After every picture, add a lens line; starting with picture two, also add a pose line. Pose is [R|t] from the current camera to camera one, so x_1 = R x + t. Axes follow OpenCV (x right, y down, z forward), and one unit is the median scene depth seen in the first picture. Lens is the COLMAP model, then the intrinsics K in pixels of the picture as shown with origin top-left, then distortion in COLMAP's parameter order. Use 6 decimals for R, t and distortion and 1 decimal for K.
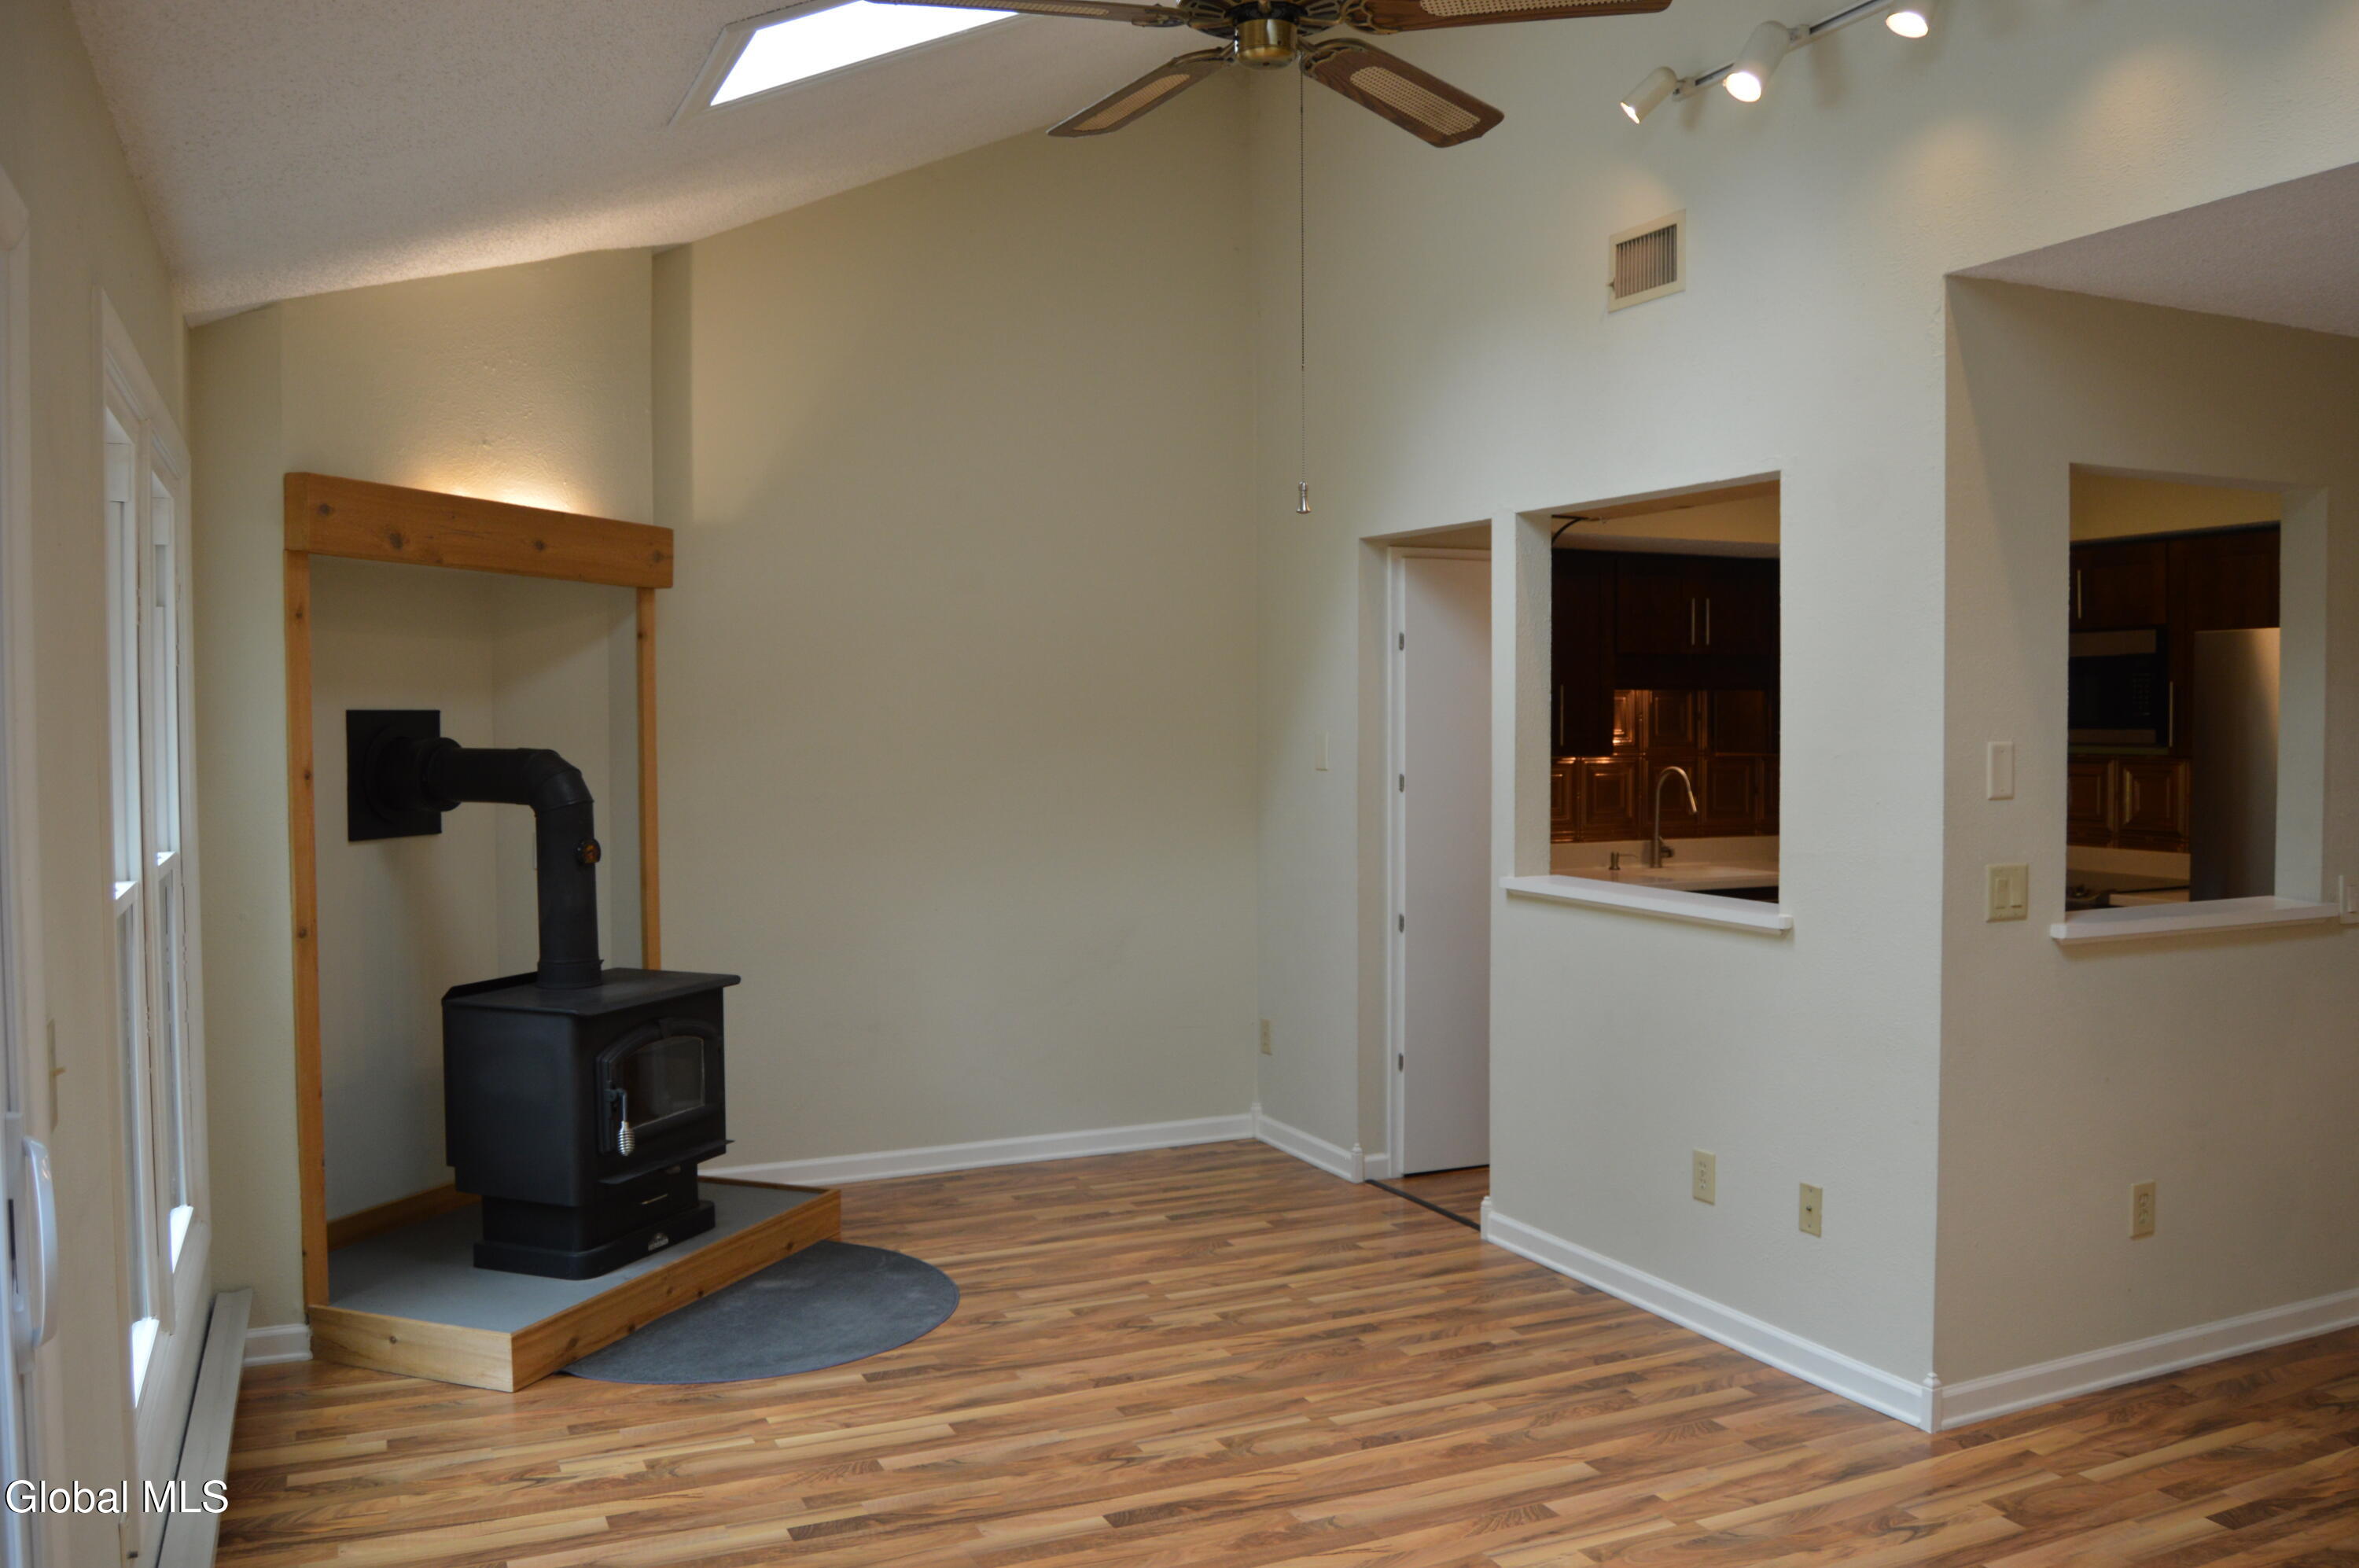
lens RADIAL K [[1874.5, 0, 1179.5], [0, 1874.5, 784.0], [0, 0, 1]] dist [-0.089421, 0.039248]
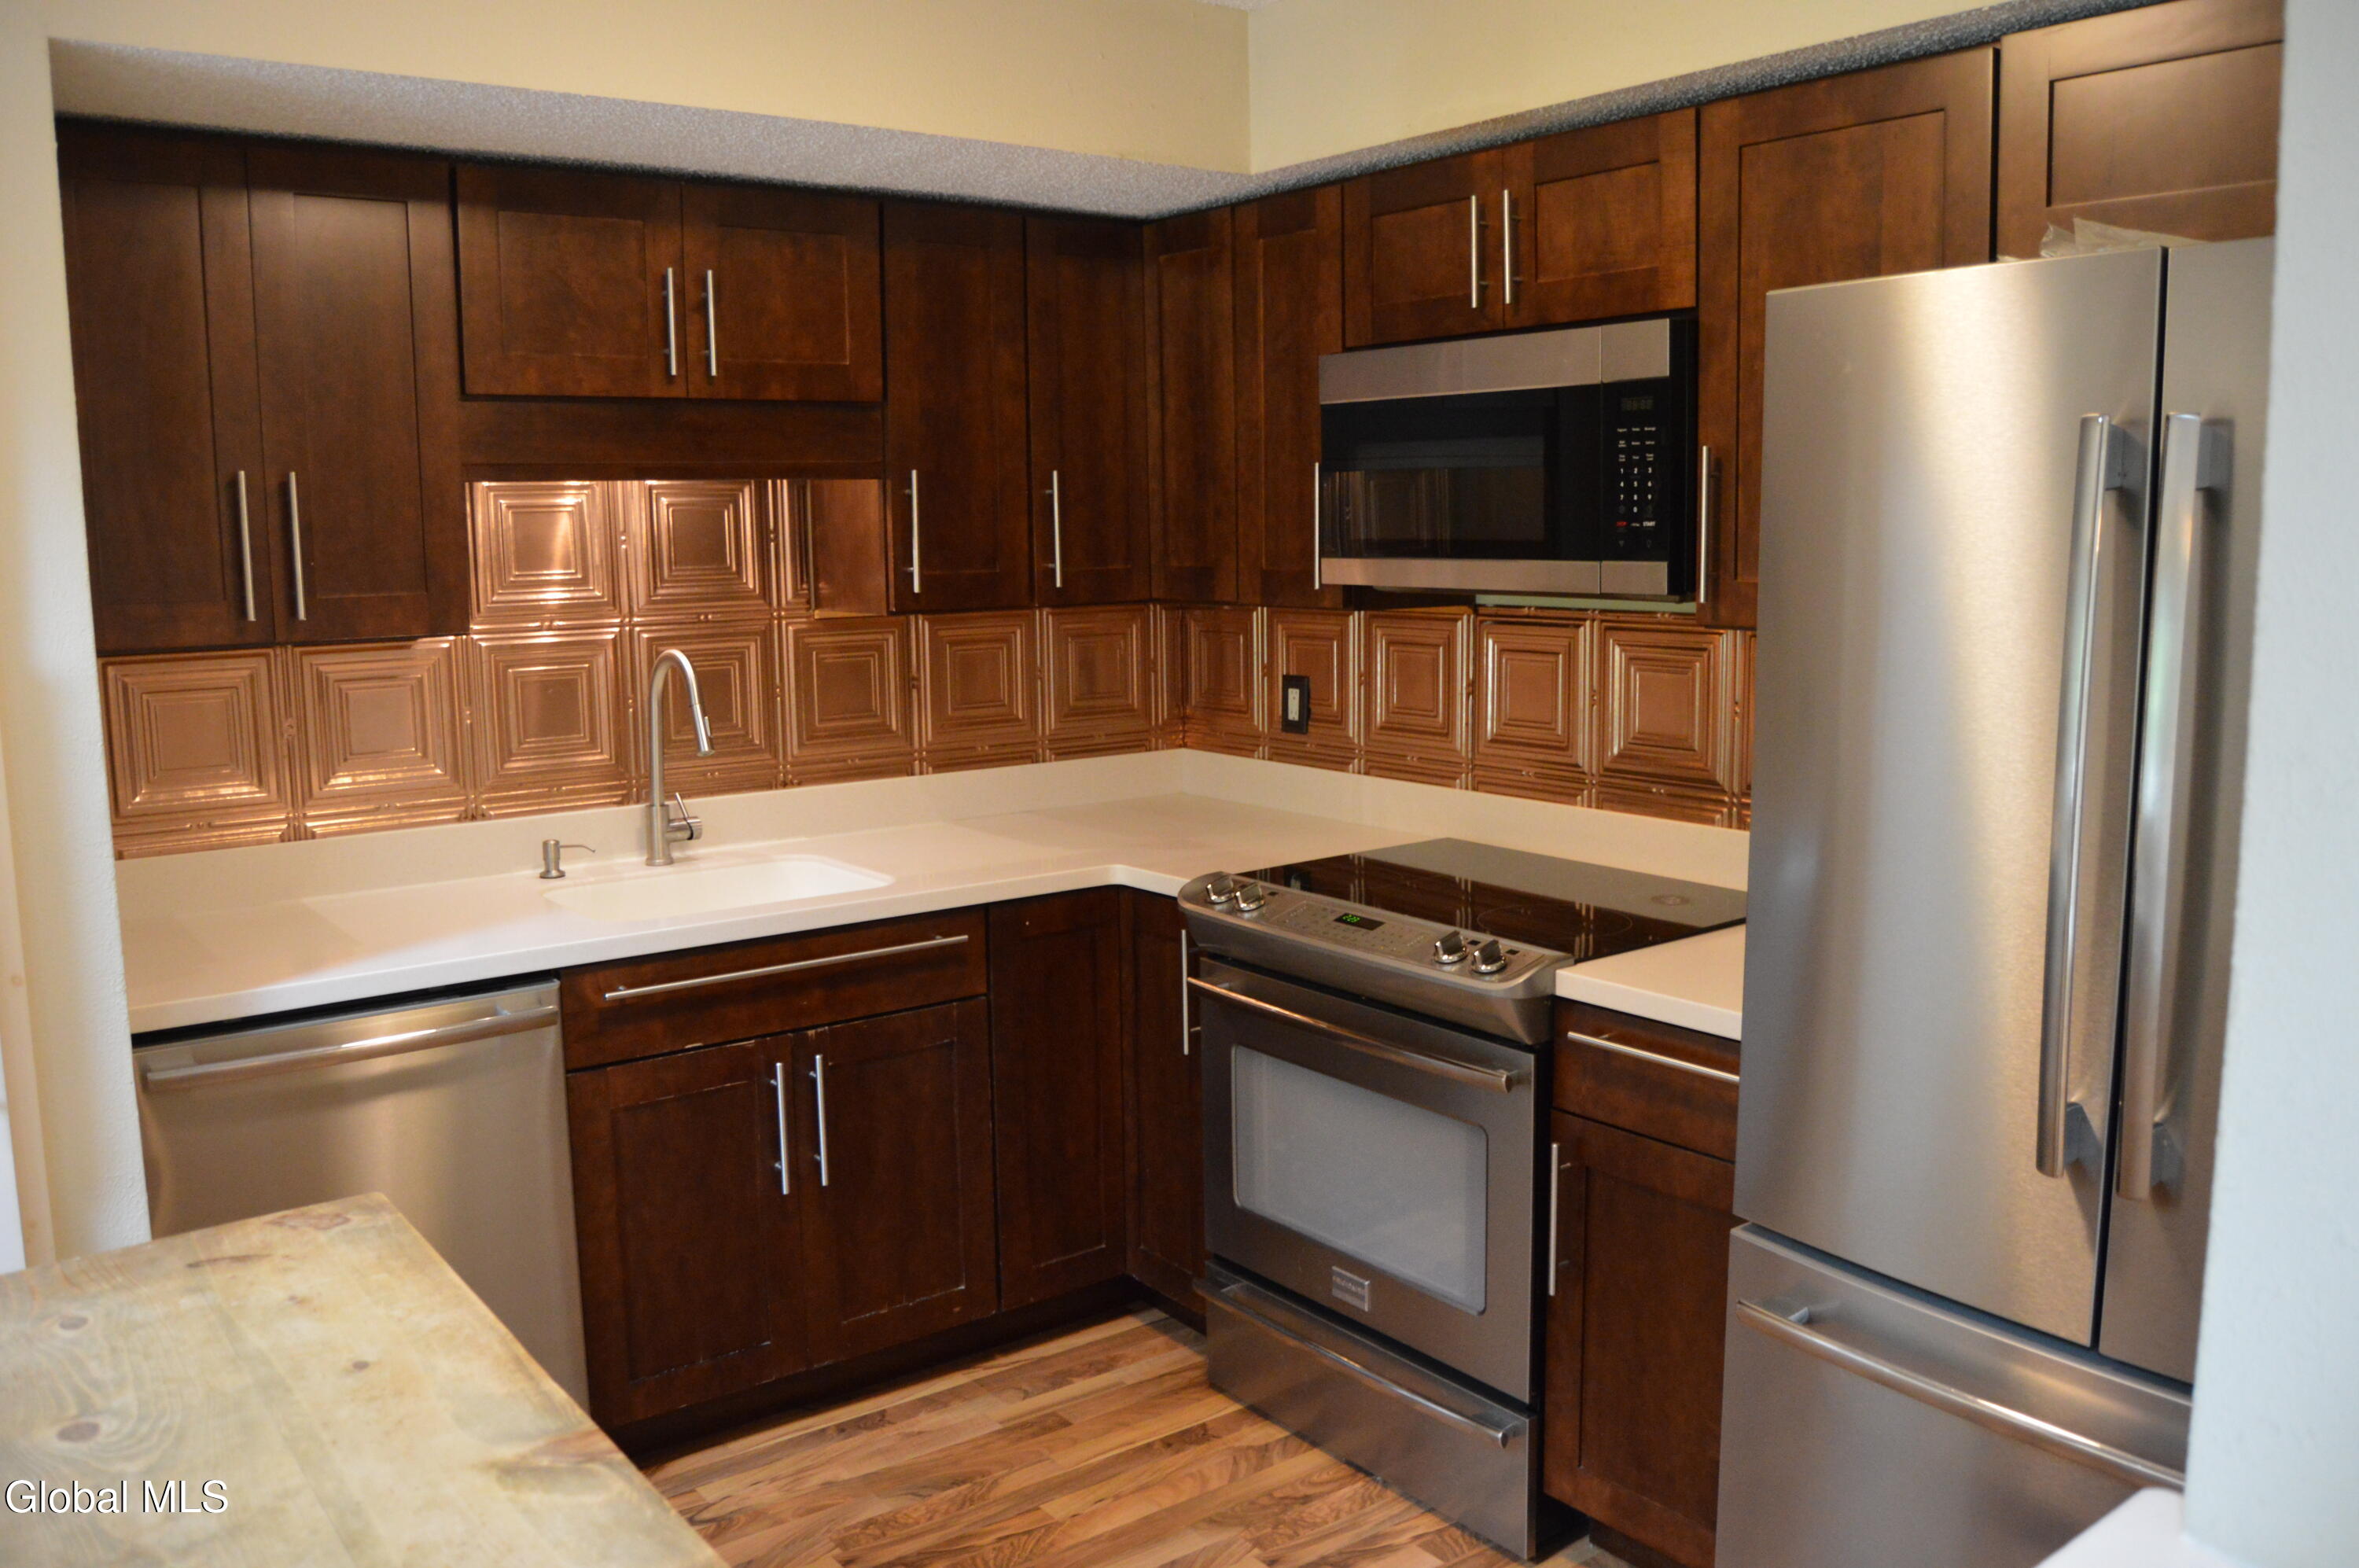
lens RADIAL K [[1874.5, 0, 1179.5], [0, 1874.5, 784.0], [0, 0, 1]] dist [-0.089421, 0.039248]
pose [[0.976909, -0.038642, 0.210134, 0.304074], [0.016071, 0.994012, 0.108080, -0.024696], [-0.213053, -0.102208, 0.971680, 0.553786]]
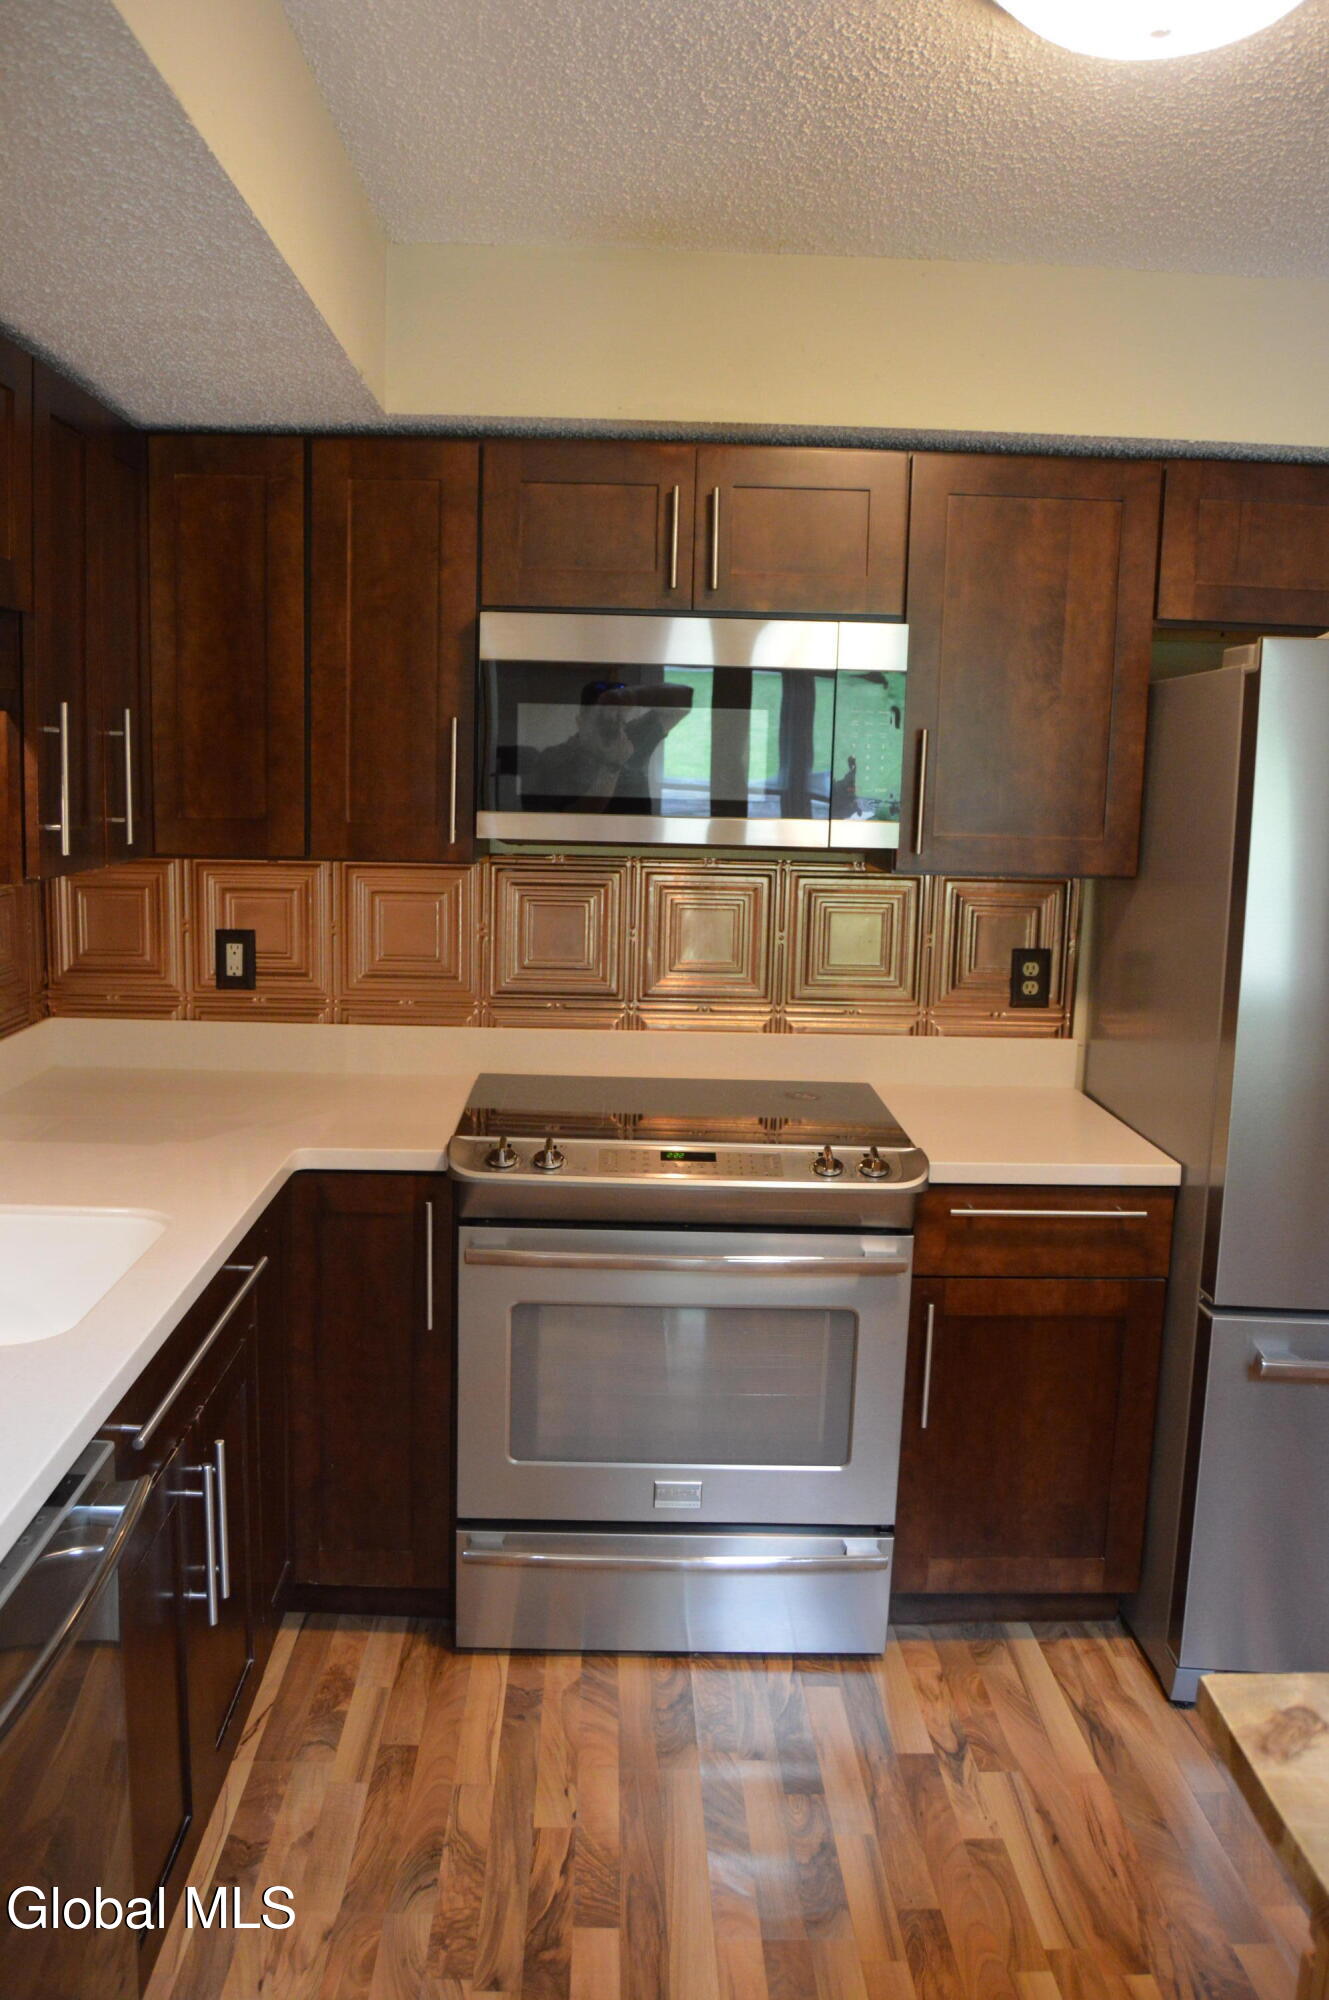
lens RADIAL K [[1589.2, 0, 637.8], [0, 1589.2, 1013.4], [0, 0, 1]] dist [-0.089421, 0.039248]
pose [[0.407035, -0.131645, 0.903876, 0.086550], [0.004989, 0.989865, 0.141922, -0.036203], [-0.913399, -0.053258, 0.403567, 0.806315]]
